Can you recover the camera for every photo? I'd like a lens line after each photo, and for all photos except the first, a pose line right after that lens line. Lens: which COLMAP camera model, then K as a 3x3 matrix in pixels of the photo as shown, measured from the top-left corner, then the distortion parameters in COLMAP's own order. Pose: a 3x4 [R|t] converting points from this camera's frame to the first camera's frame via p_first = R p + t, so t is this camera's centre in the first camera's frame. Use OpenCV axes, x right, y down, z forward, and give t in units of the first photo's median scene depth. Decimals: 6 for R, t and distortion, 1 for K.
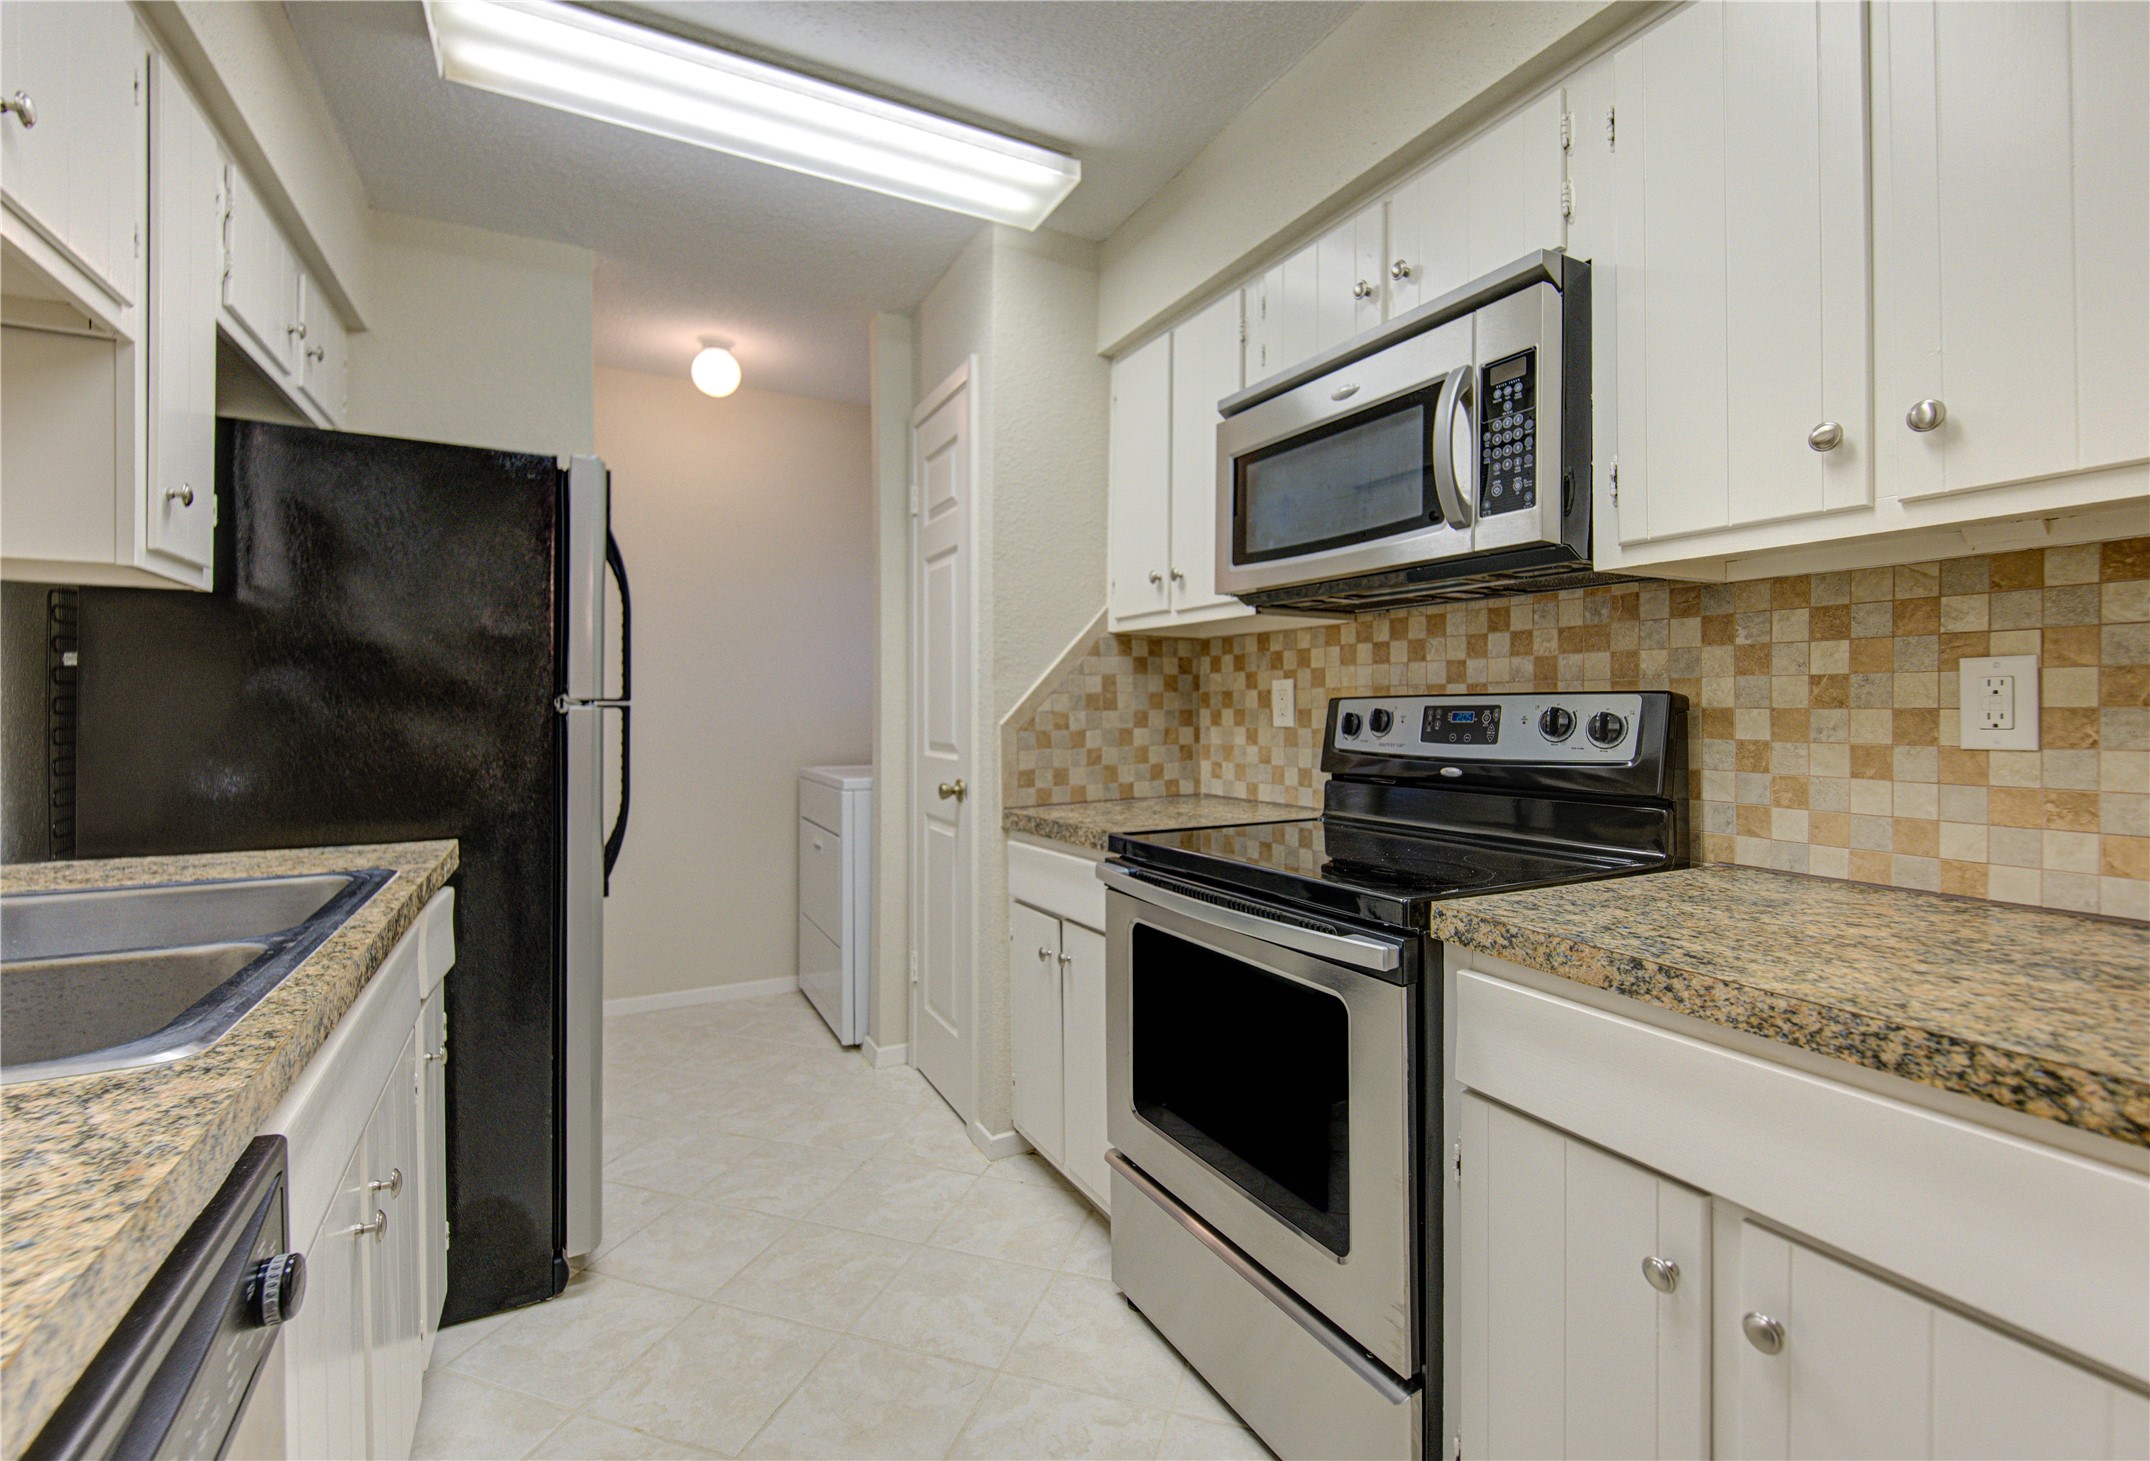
lens RADIAL K [[919.6, 0, 1072.6], [0, 919.6, 715.2], [0, 0, 1]] dist [-0.002878, -0.008798]
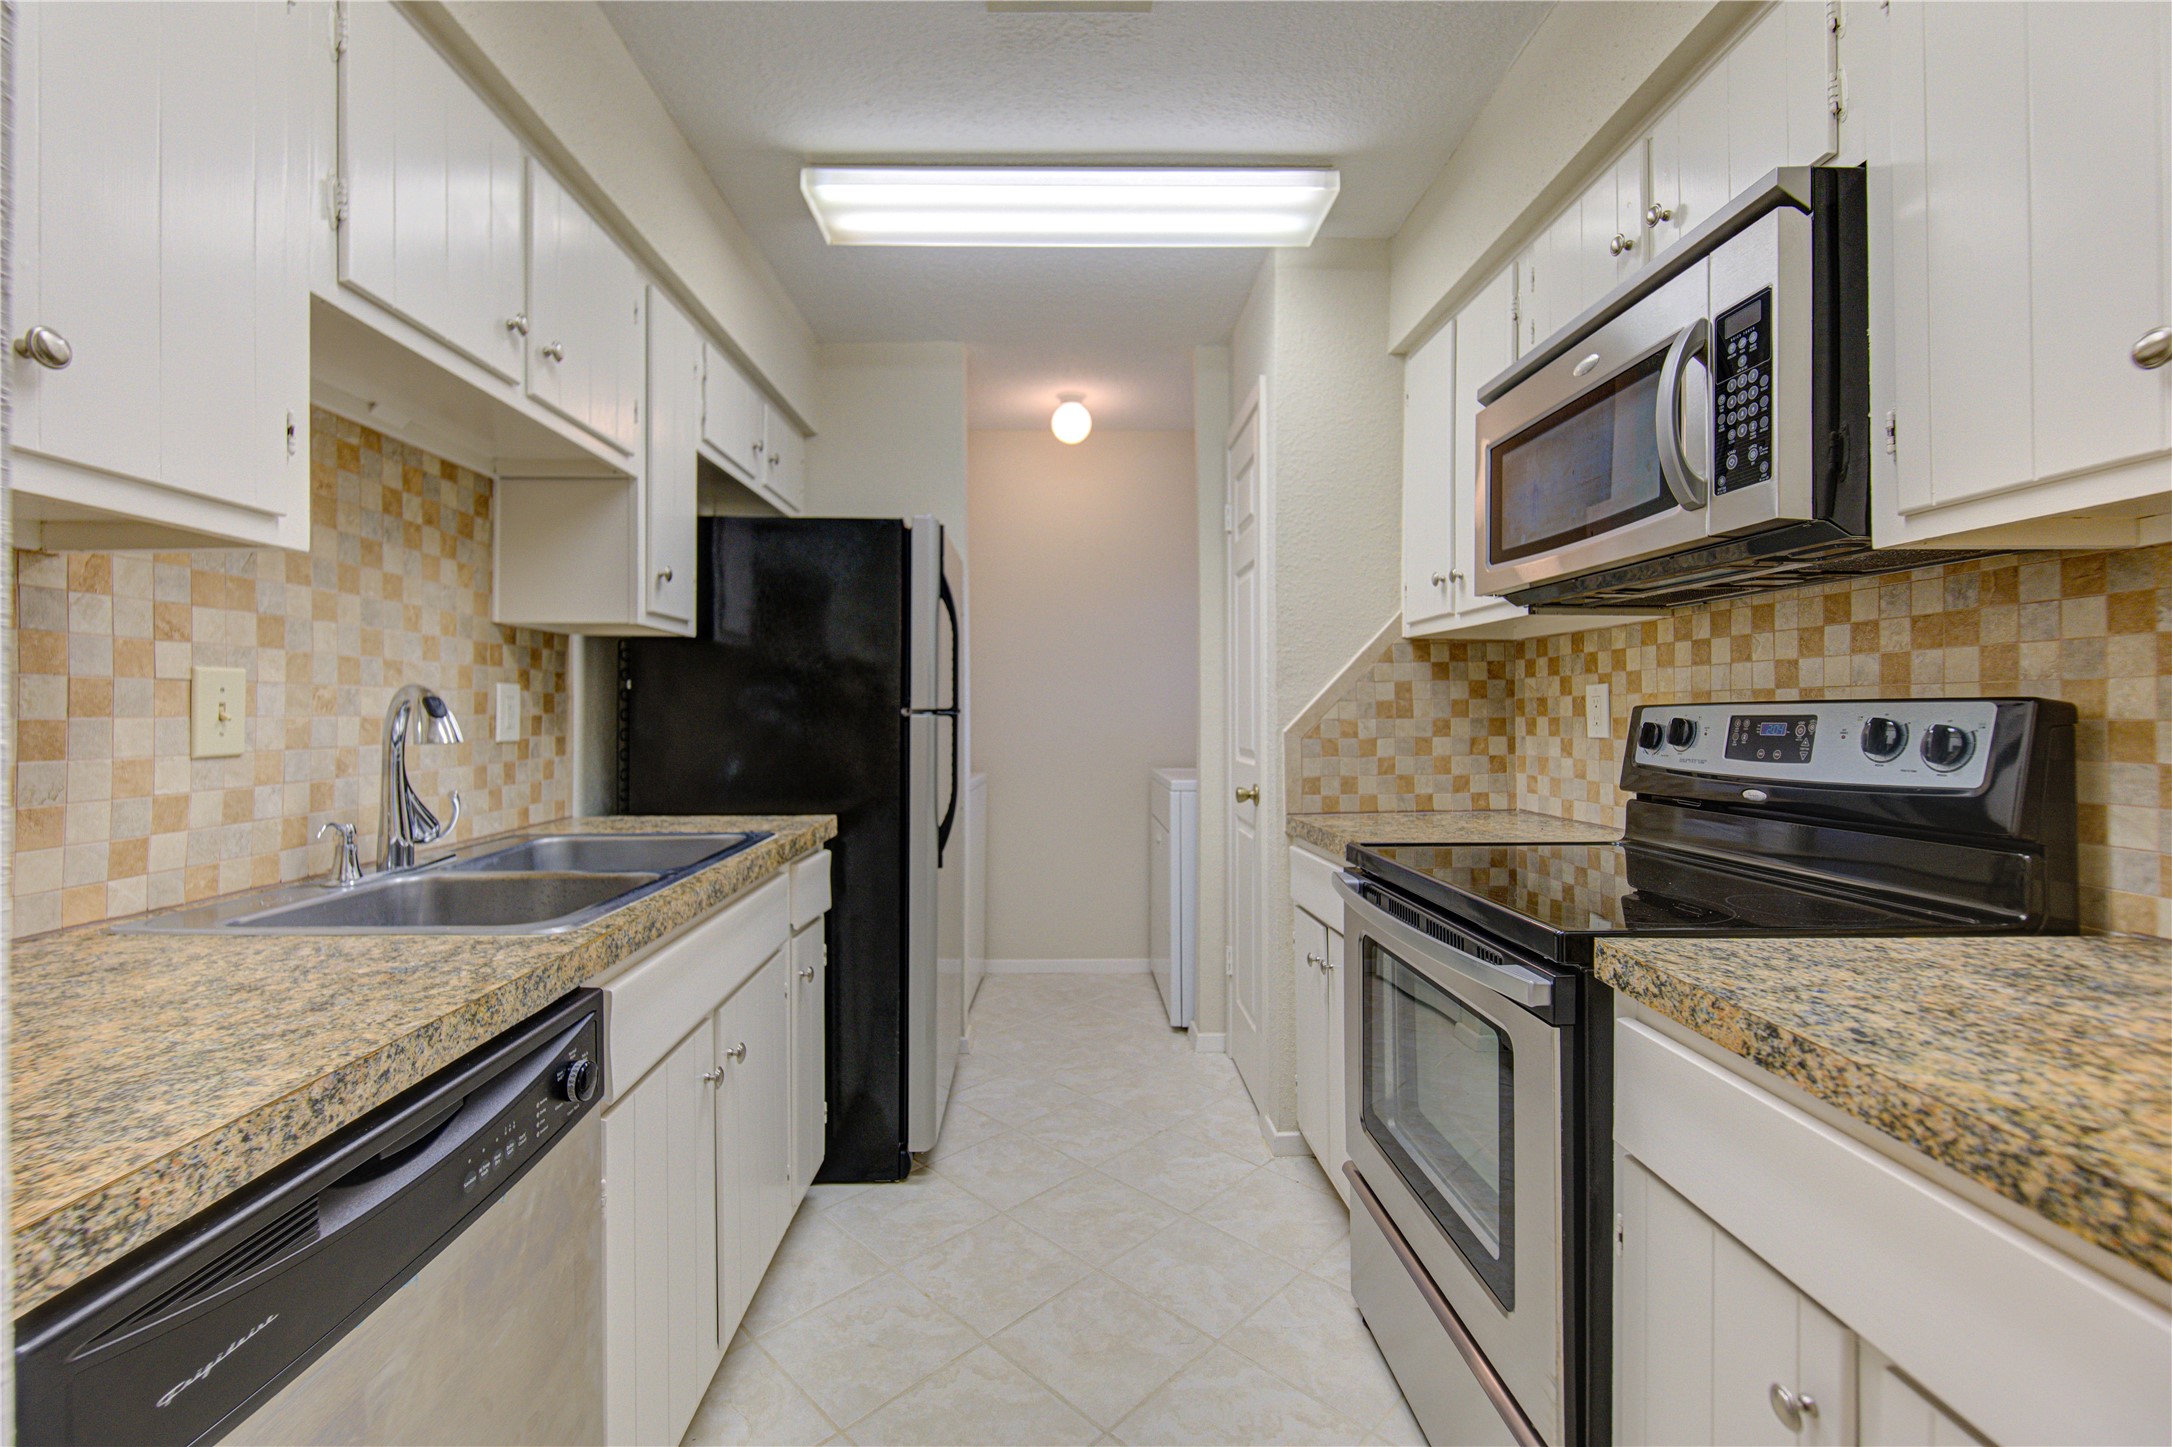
lens RADIAL K [[903.2, 0, 1060.4], [0, 903.2, 713.9], [0, 0, 1]] dist [-0.014260, -0.000544]
pose [[0.886863, 0.000106, -0.462032, 0.231077], [-0.002957, 0.999981, -0.005445, -0.005431], [0.462022, 0.006195, 0.886847, -0.010574]]
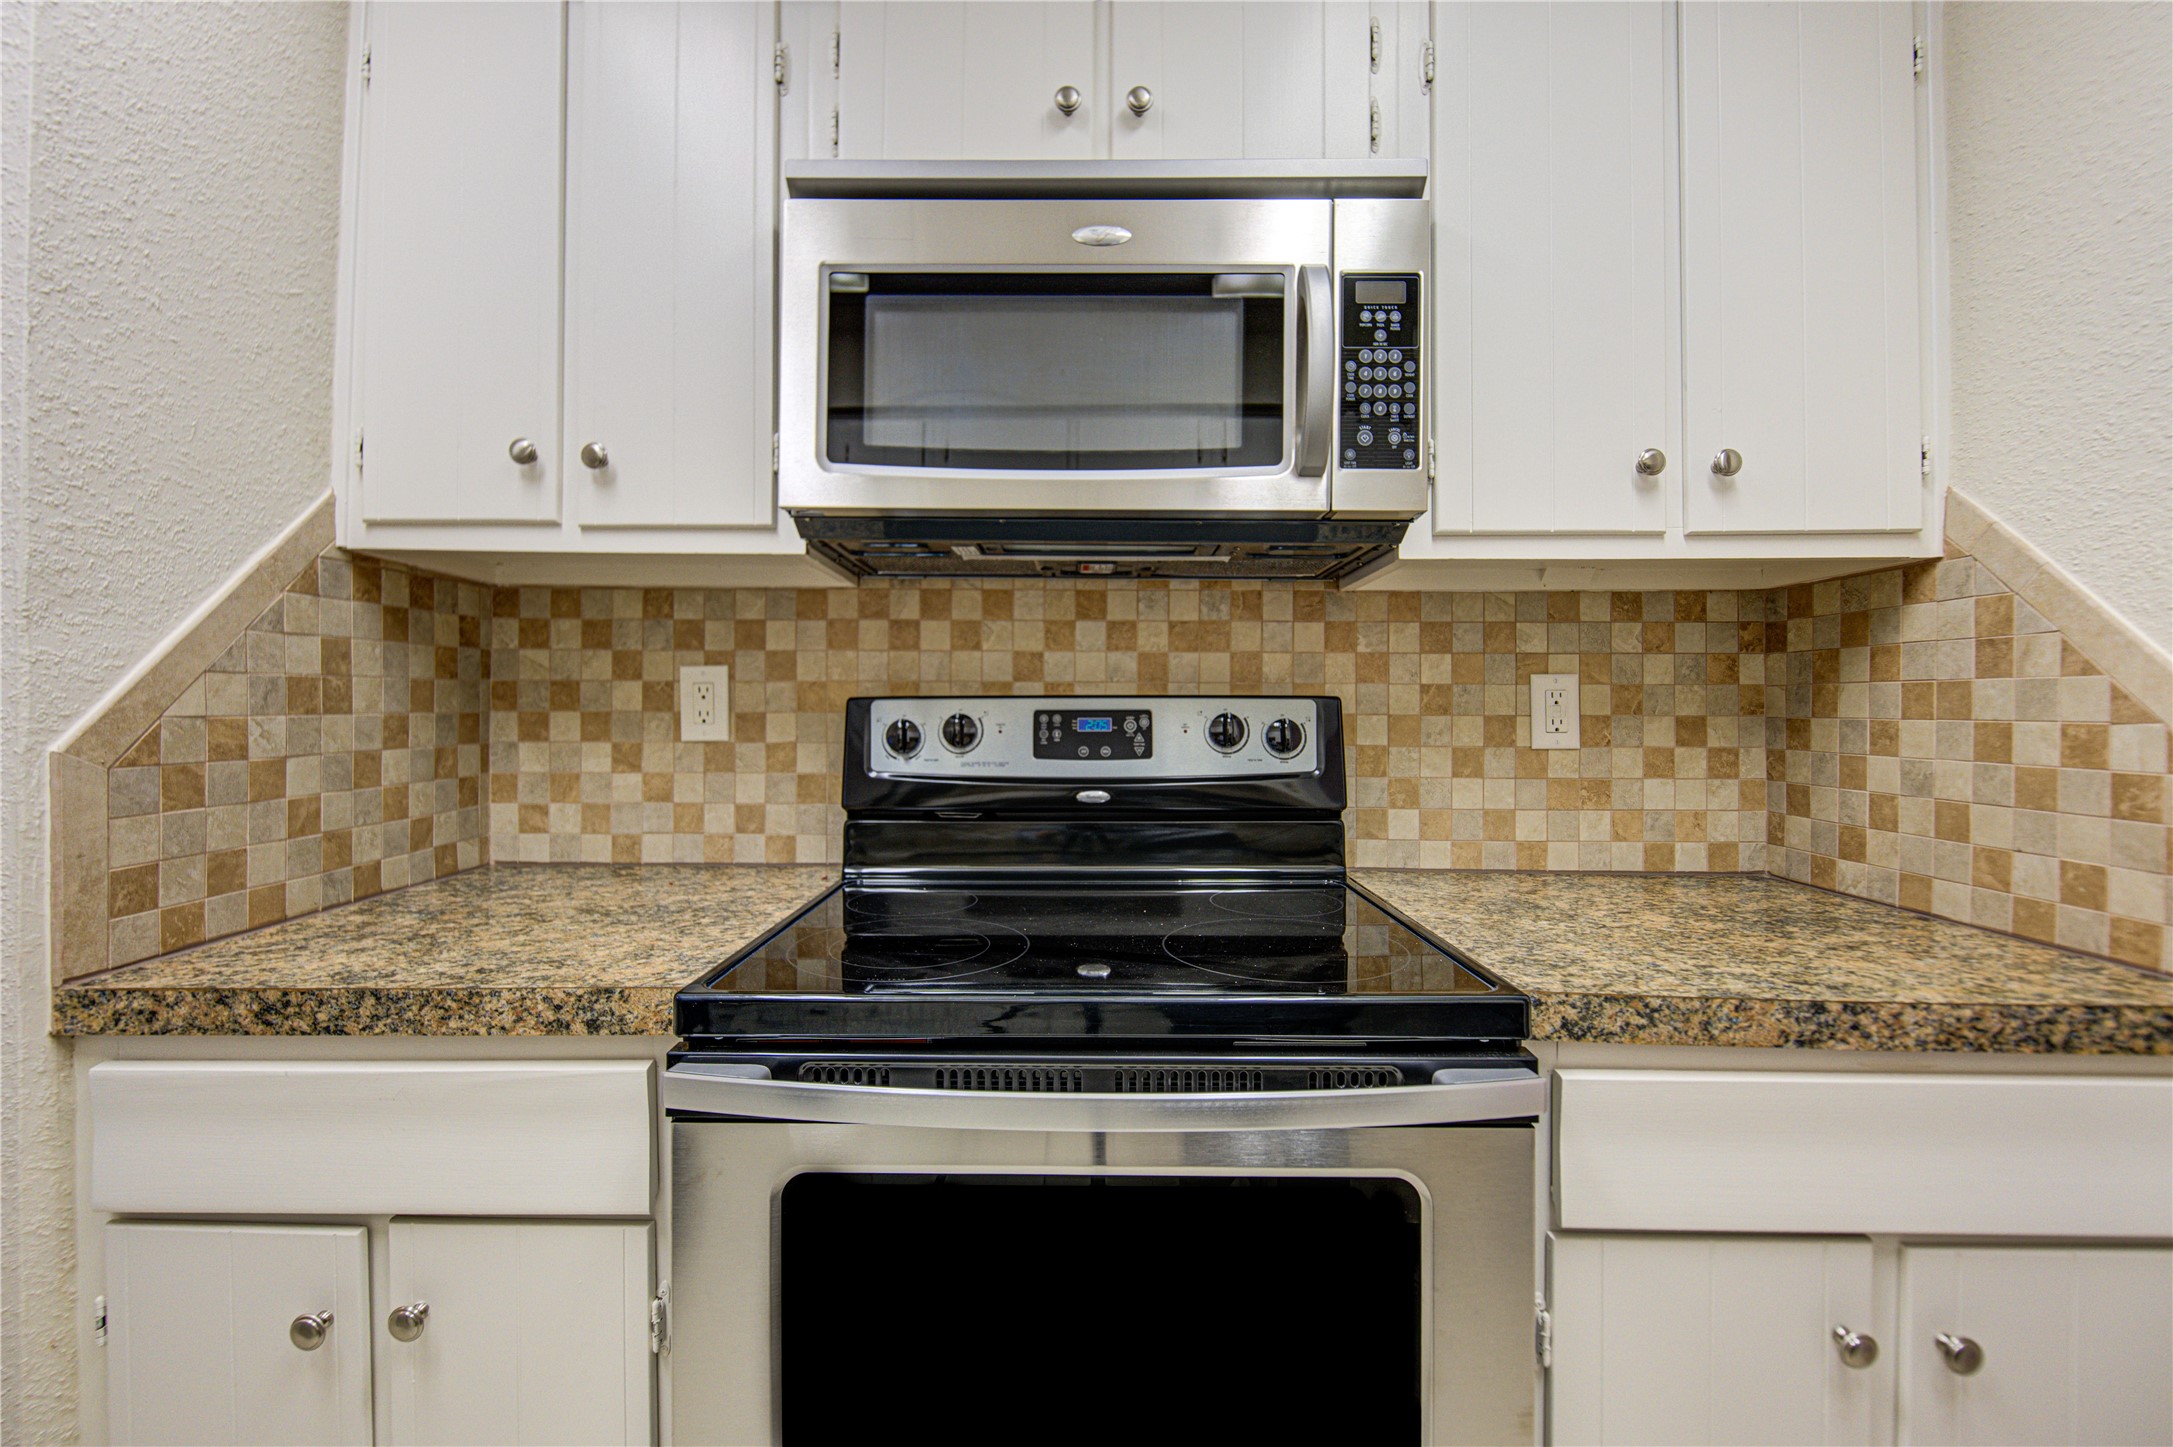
lens RADIAL K [[901.9, 0, 1022.9], [0, 901.9, 710.7], [0, 0, 1]] dist [-0.012090, -0.001094]
pose [[0.485262, 0.005920, 0.874349, -0.277186], [0.001574, 0.999970, -0.007645, -0.004130], [-0.874367, 0.005086, 0.485238, 0.693524]]
